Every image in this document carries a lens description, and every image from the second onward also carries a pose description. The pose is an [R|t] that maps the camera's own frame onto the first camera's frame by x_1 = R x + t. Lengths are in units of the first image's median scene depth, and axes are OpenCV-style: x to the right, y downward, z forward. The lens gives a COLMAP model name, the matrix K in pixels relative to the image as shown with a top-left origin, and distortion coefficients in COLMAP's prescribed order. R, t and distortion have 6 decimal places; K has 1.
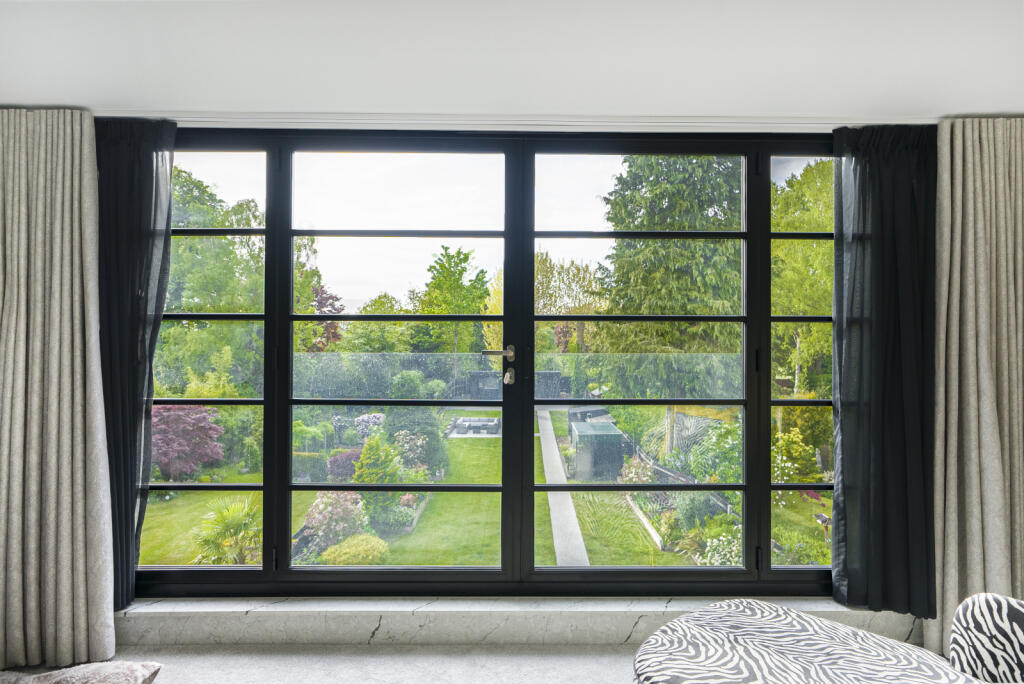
lens RADIAL K [[567.3, 0, 512.0], [0, 567.3, 342.0], [0, 0, 1]] dist [0.001279, 0.001074]
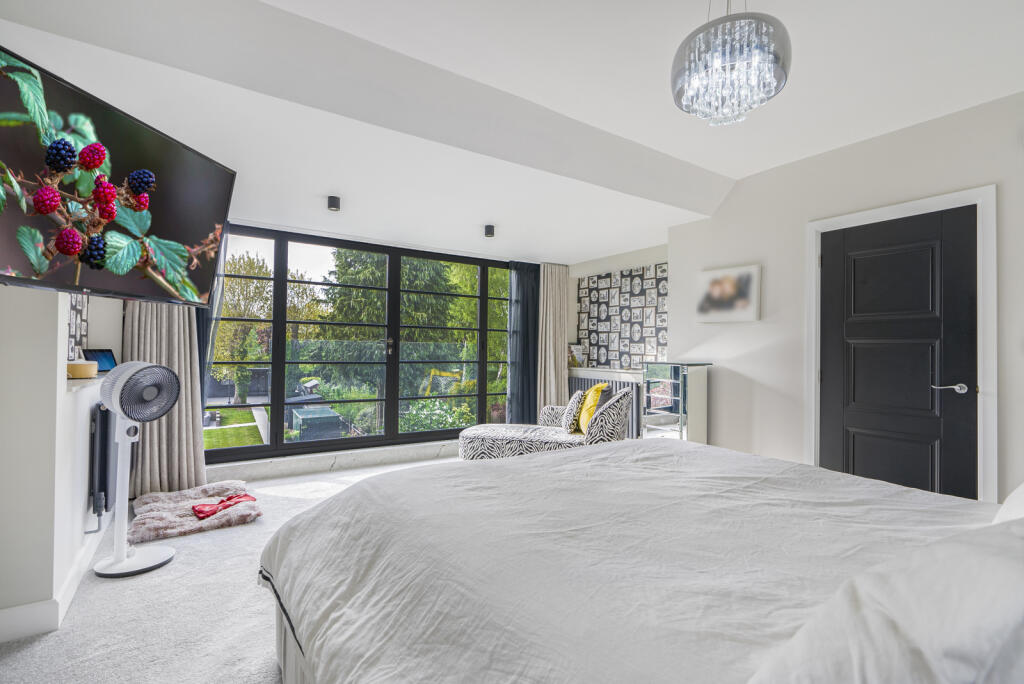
lens RADIAL K [[481.2, 0, 512.0], [0, 481.2, 342.0], [0, 0, 1]] dist [0.008267, 0.000238]
pose [[0.840980, 0.016774, 0.540806, -0.639046], [-0.015232, 0.999857, -0.007326, 0.029200], [-0.540851, -0.002076, 0.841116, -0.911125]]
